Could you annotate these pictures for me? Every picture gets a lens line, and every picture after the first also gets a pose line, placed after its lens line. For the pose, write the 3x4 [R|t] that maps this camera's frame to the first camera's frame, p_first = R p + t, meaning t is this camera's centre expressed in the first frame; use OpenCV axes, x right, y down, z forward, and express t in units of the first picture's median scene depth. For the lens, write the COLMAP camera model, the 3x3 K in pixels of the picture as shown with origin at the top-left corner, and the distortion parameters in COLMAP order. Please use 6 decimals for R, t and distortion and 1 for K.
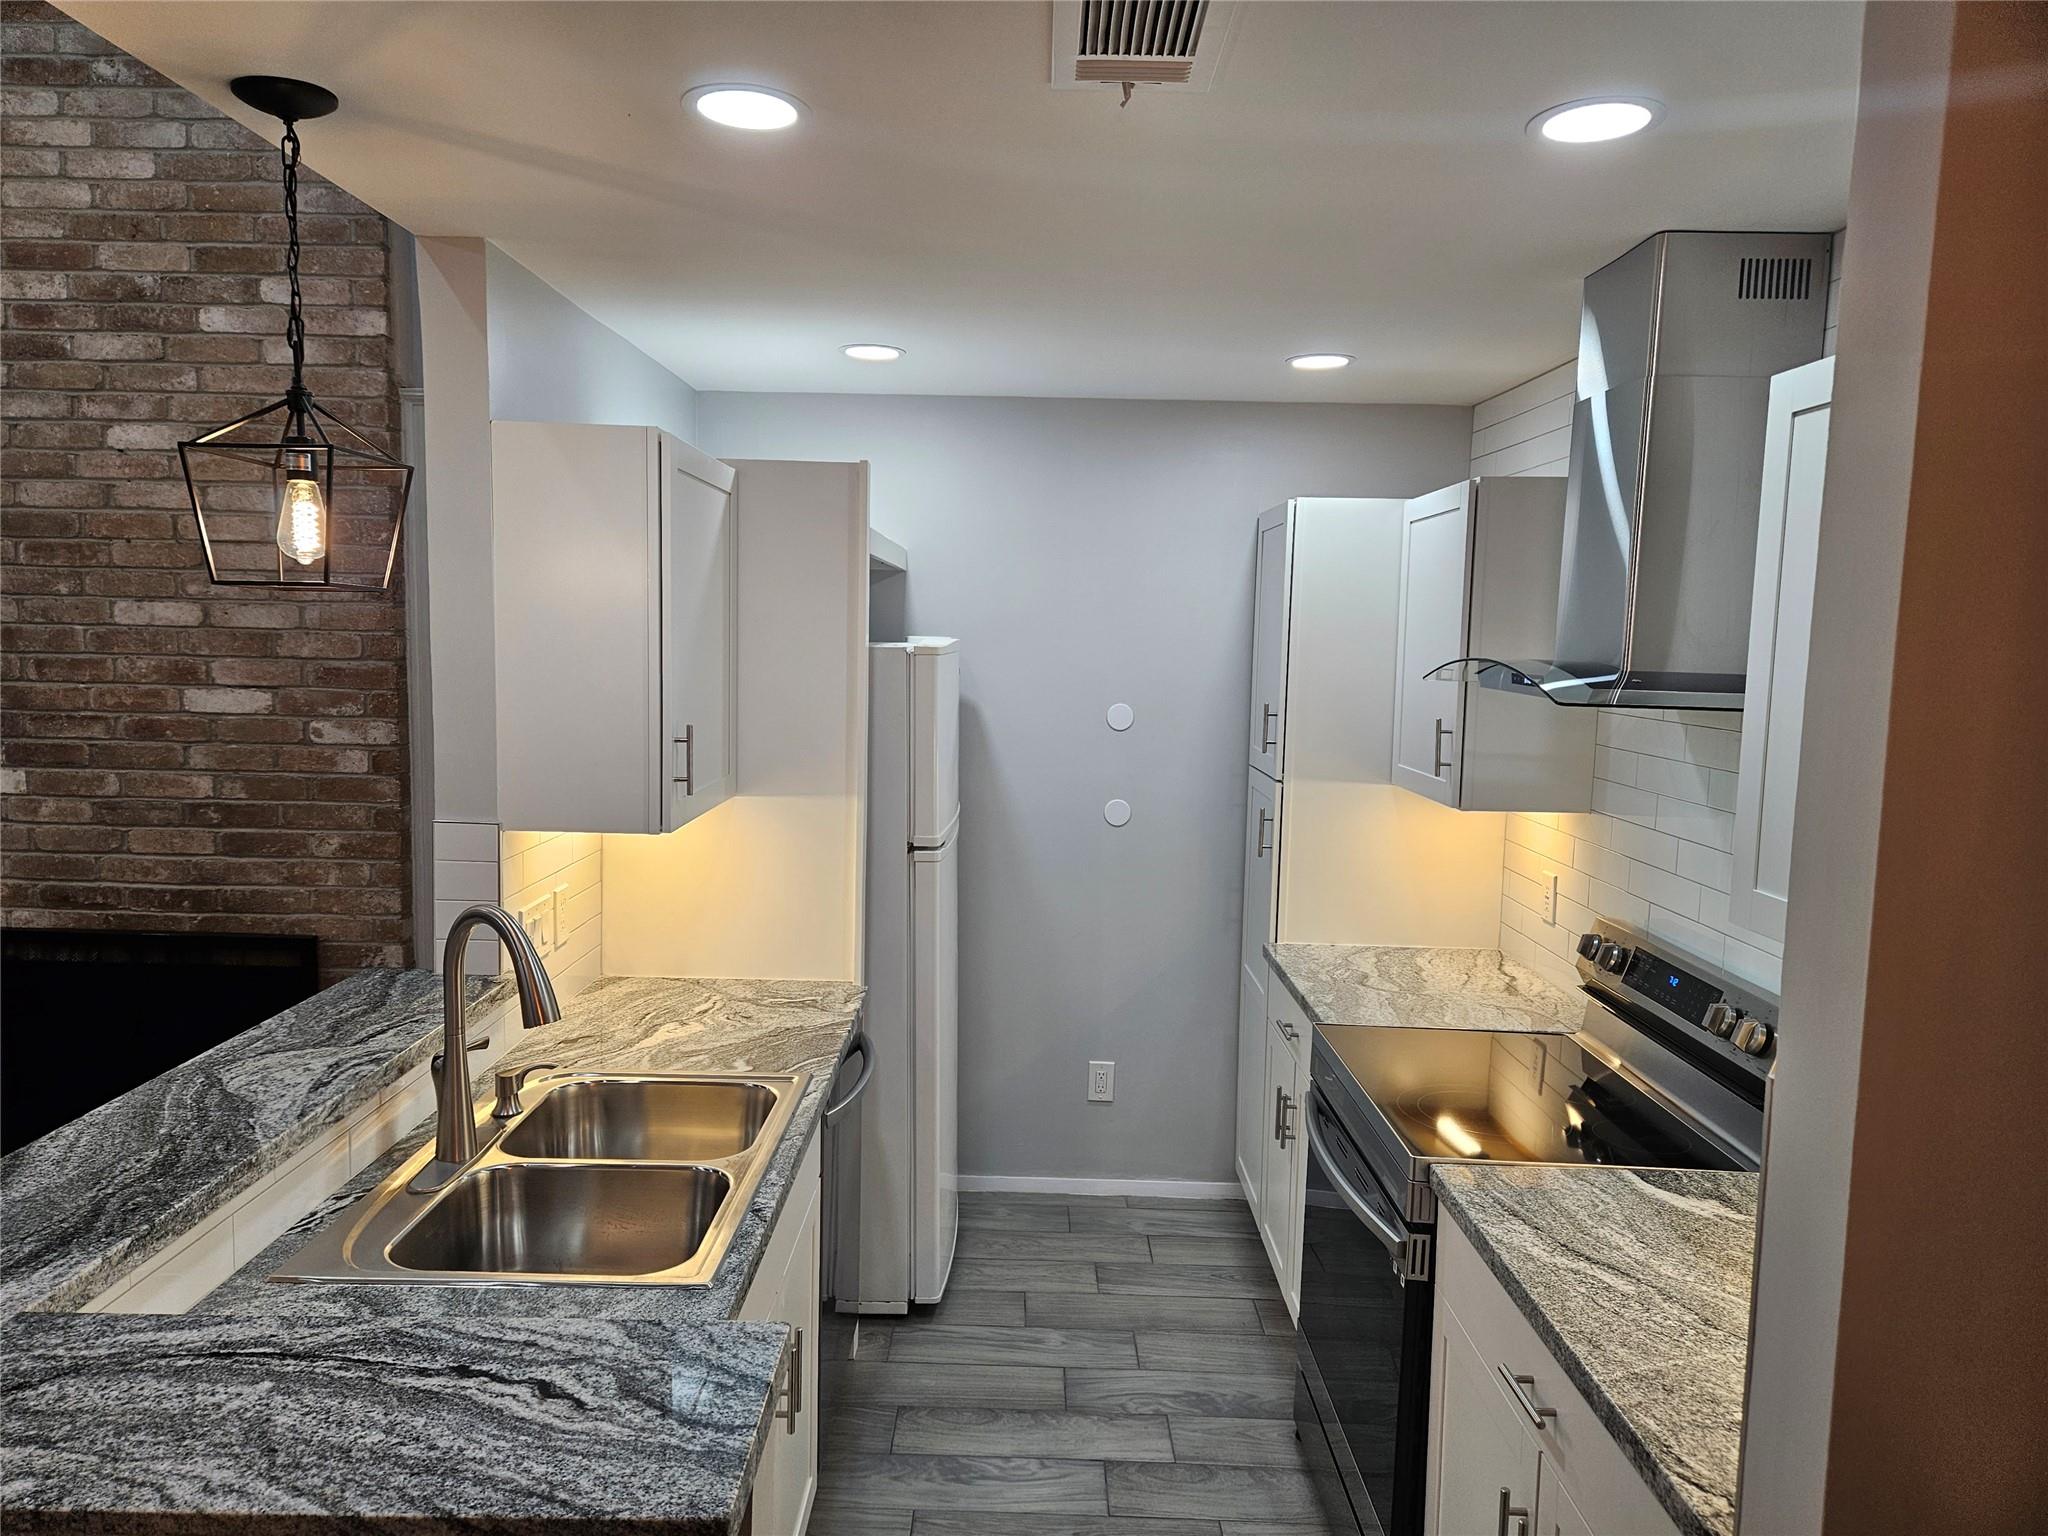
lens RADIAL K [[1367.3, 0, 1004.7], [0, 1367.3, 764.7], [0, 0, 1]] dist [0.075185, -0.069444]
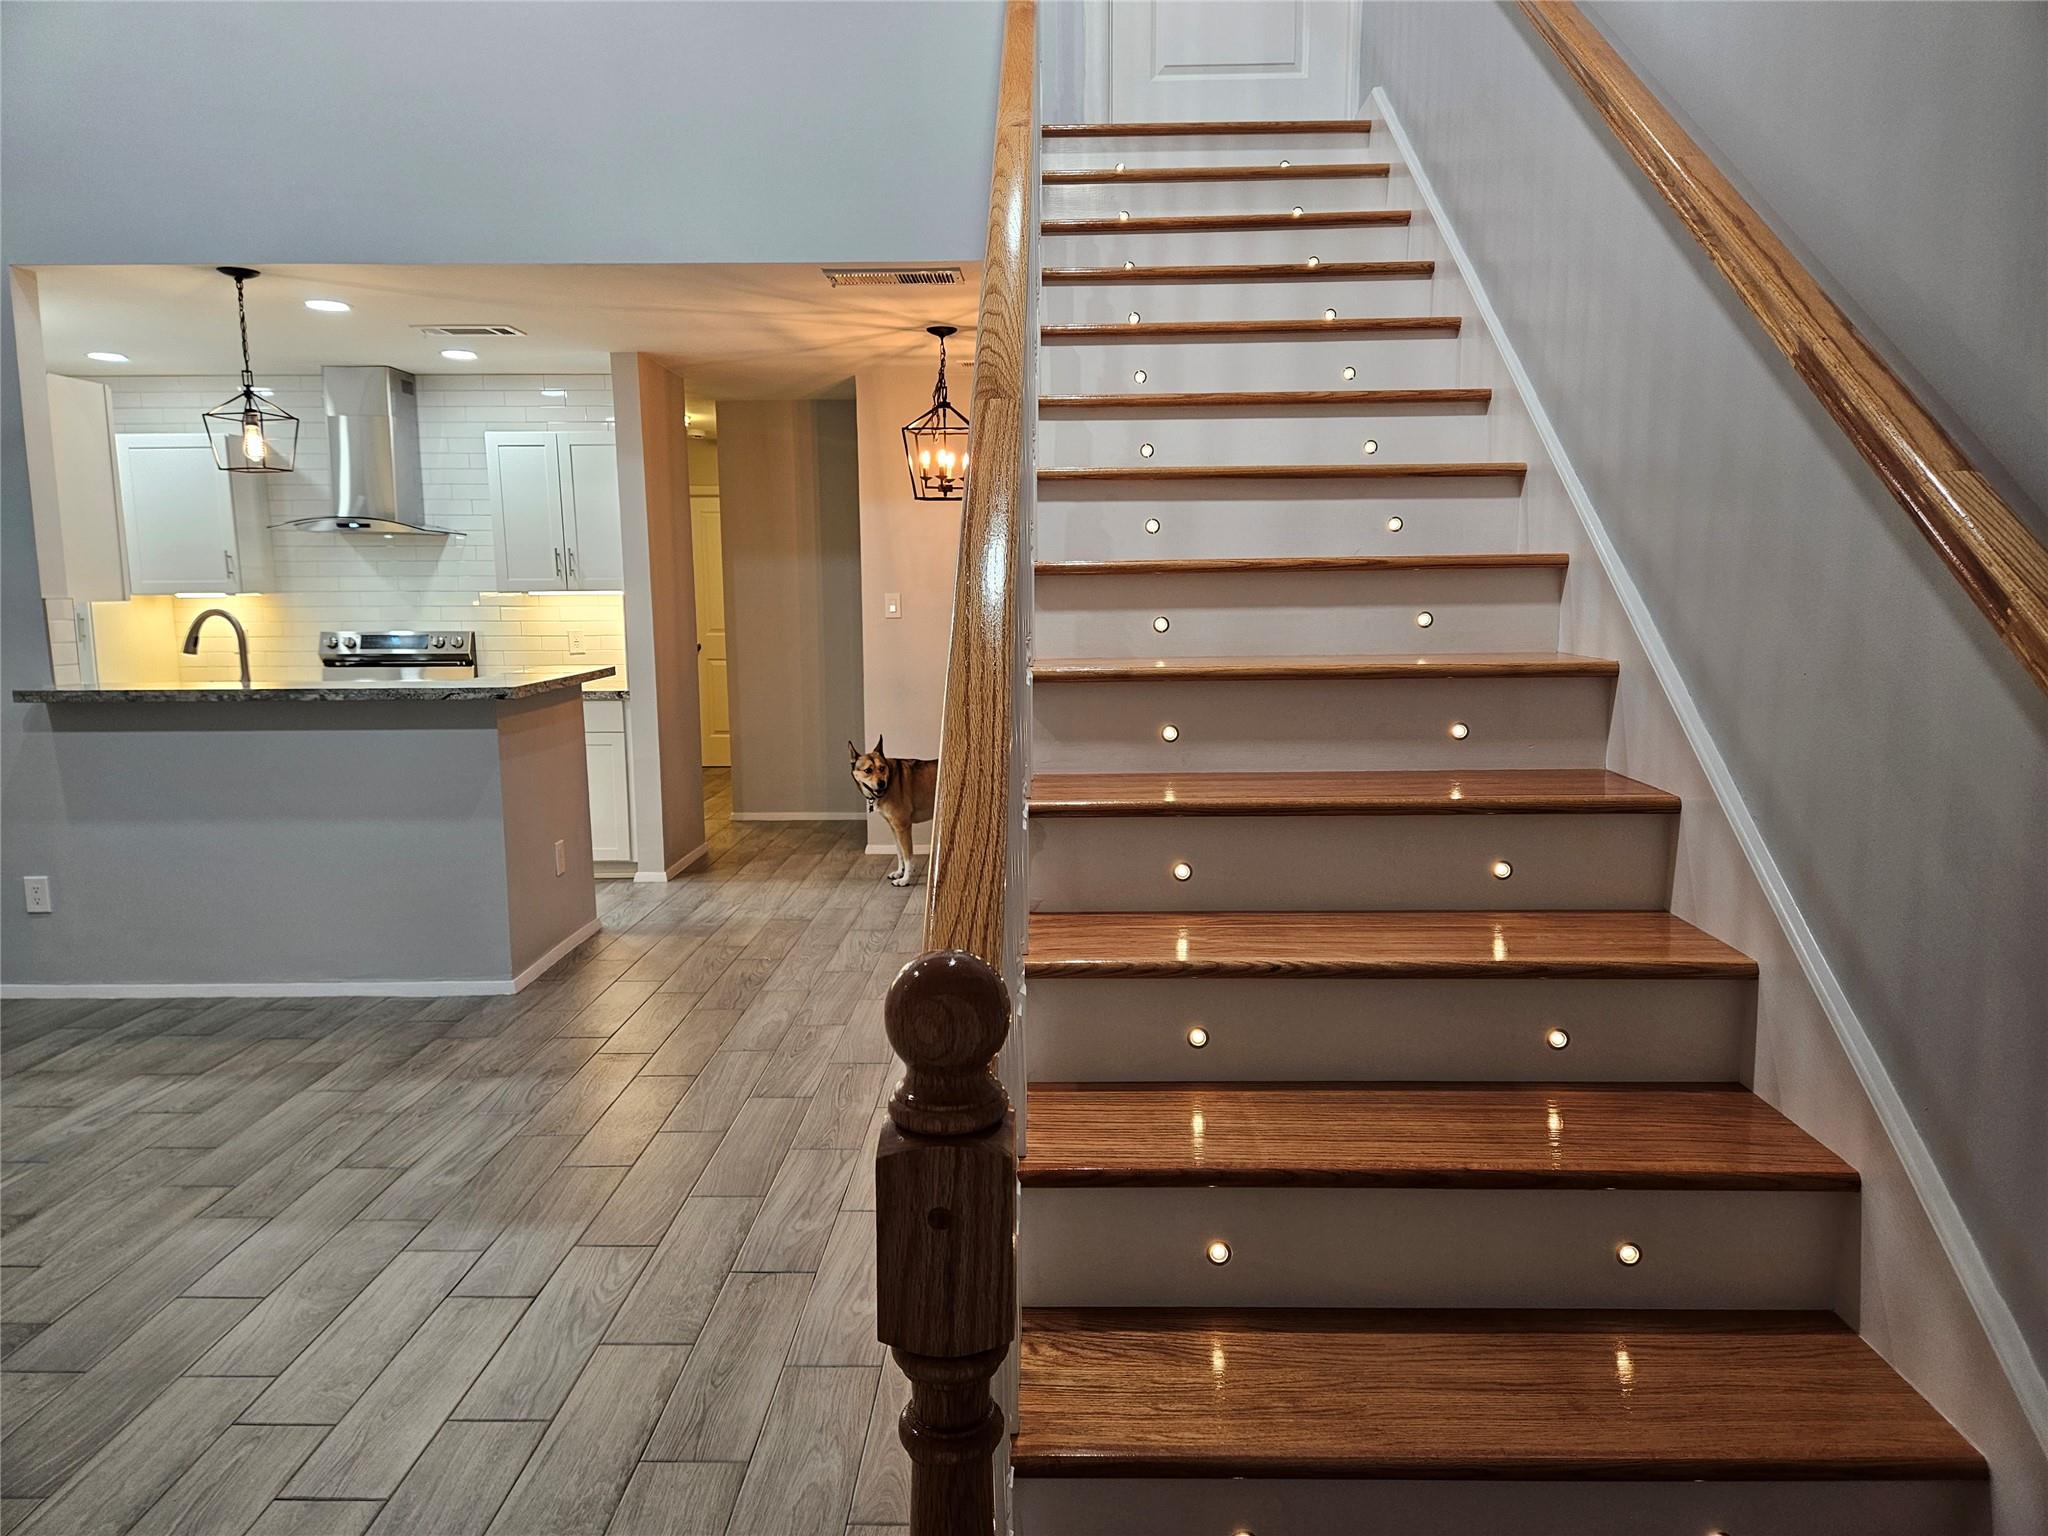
lens RADIAL K [[1367.3, 0, 1037.7], [0, 1367.3, 767.0], [0, 0, 1]] dist [0.075185, -0.069444]
pose [[0.001640, -0.157976, 0.987442, -1.574118], [0.108125, 0.981682, 0.156875, 0.078725], [-0.994136, 0.106510, 0.018691, -0.188929]]
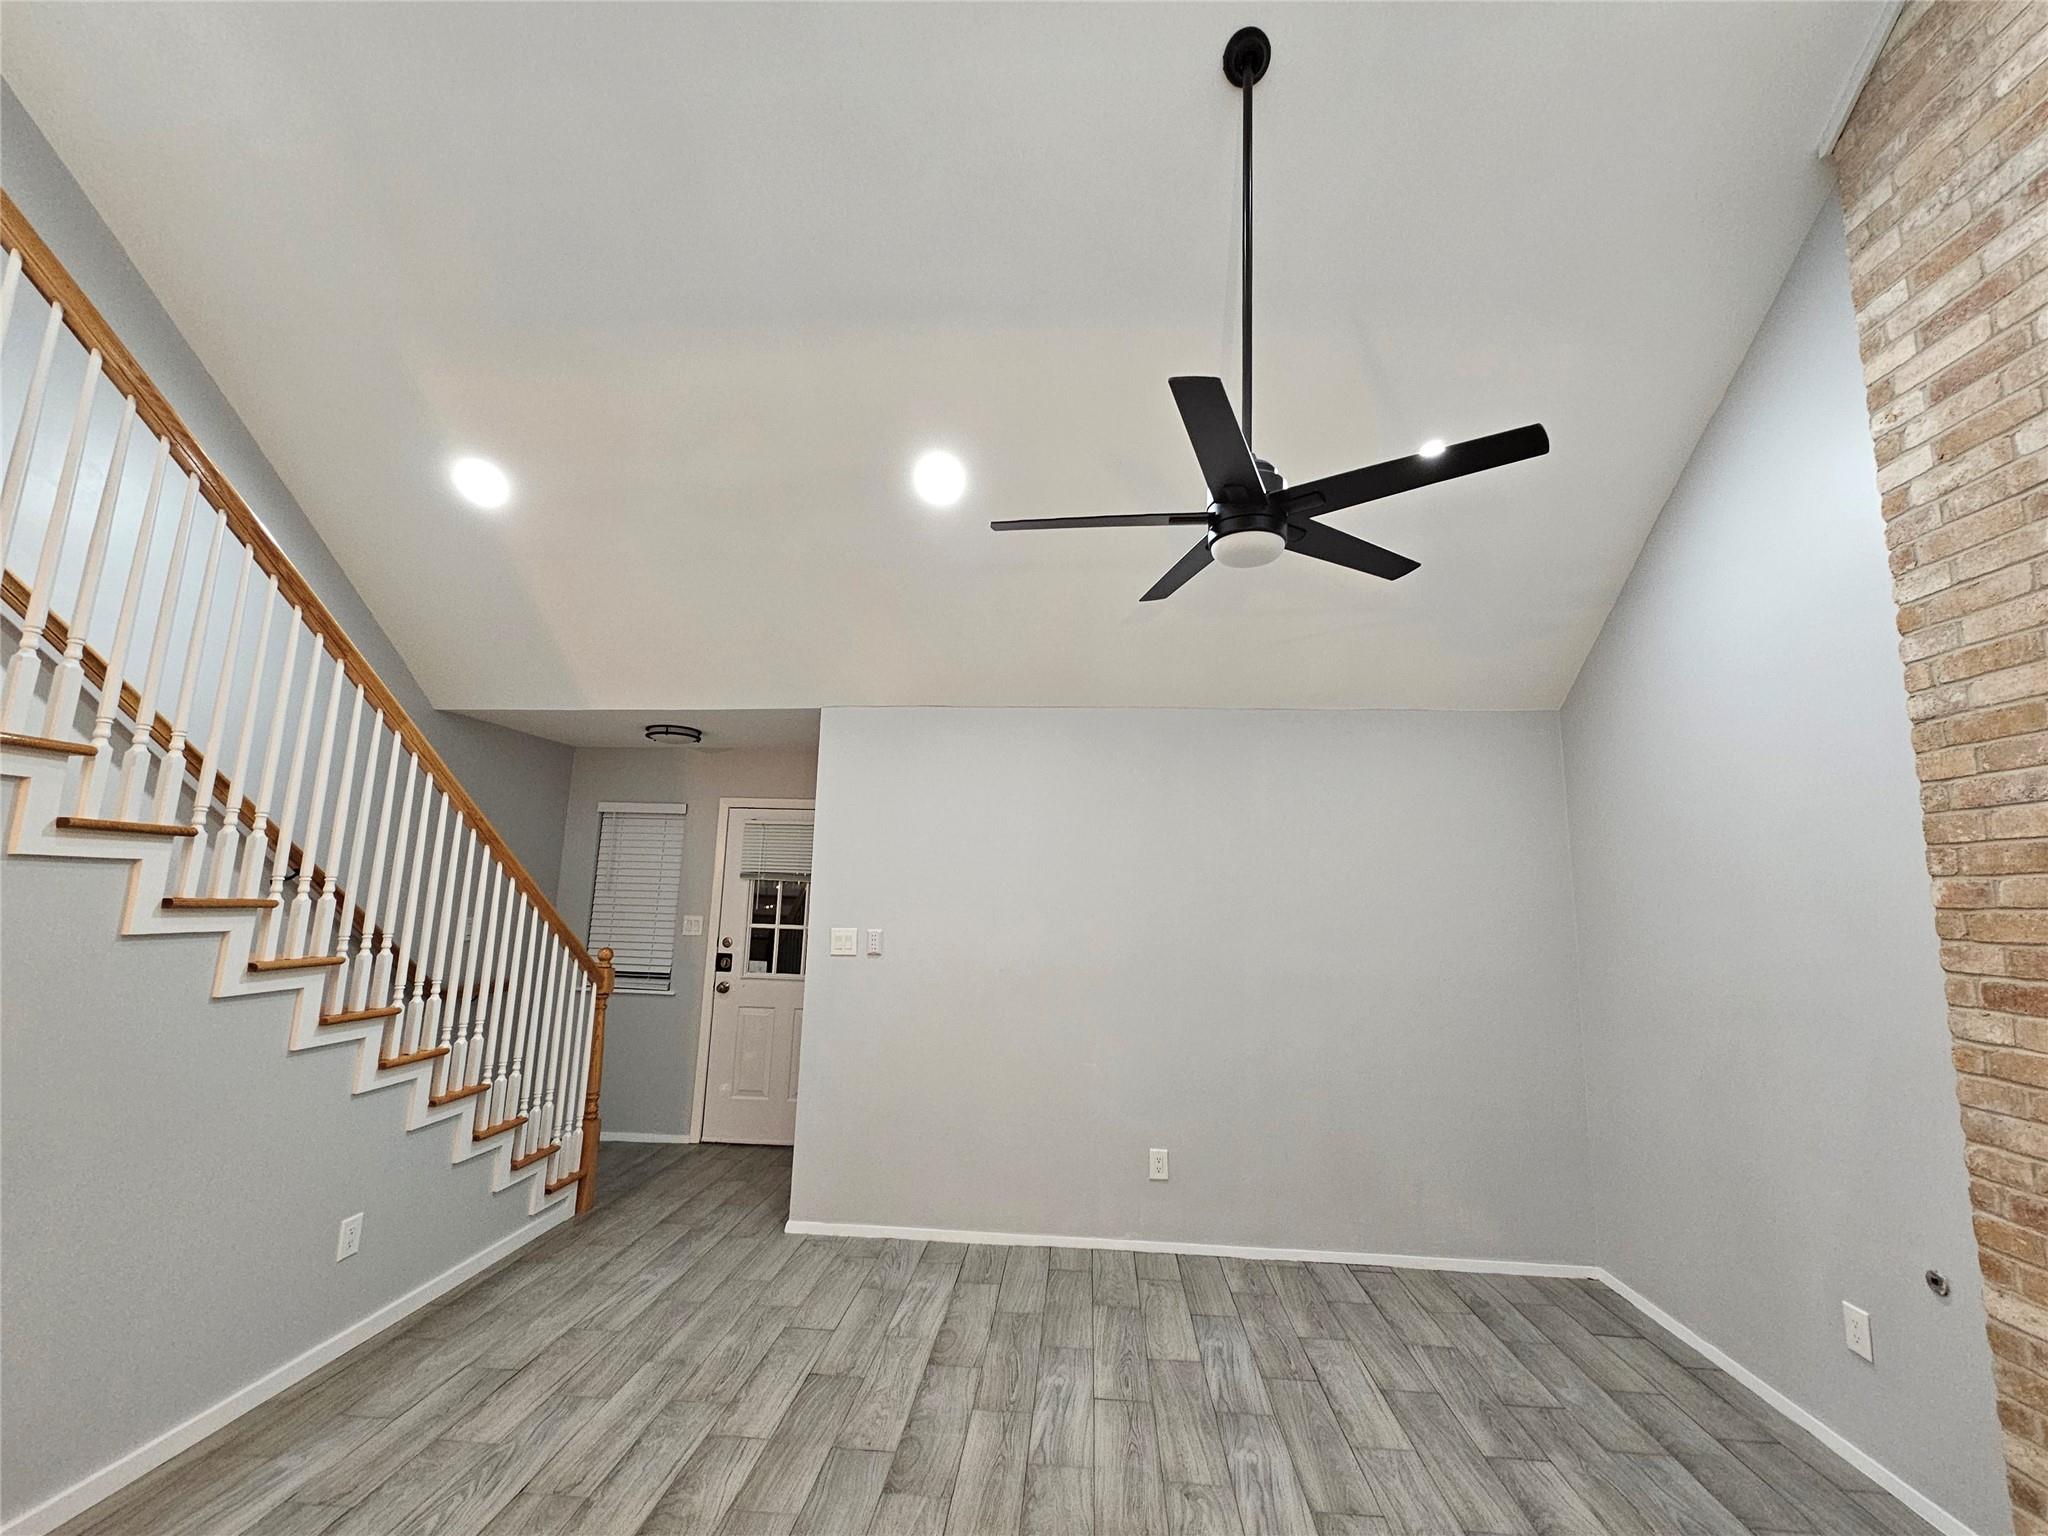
lens RADIAL K [[838.3, 0, 1028.7], [0, 838.3, 767.8], [0, 0, 1]] dist [0.002246, -0.000553]
pose [[-0.058164, -0.173440, -0.983125, -0.228705], [-0.128358, 0.977918, -0.164928, 0.015372], [0.990021, 0.116599, -0.079142, 0.466301]]
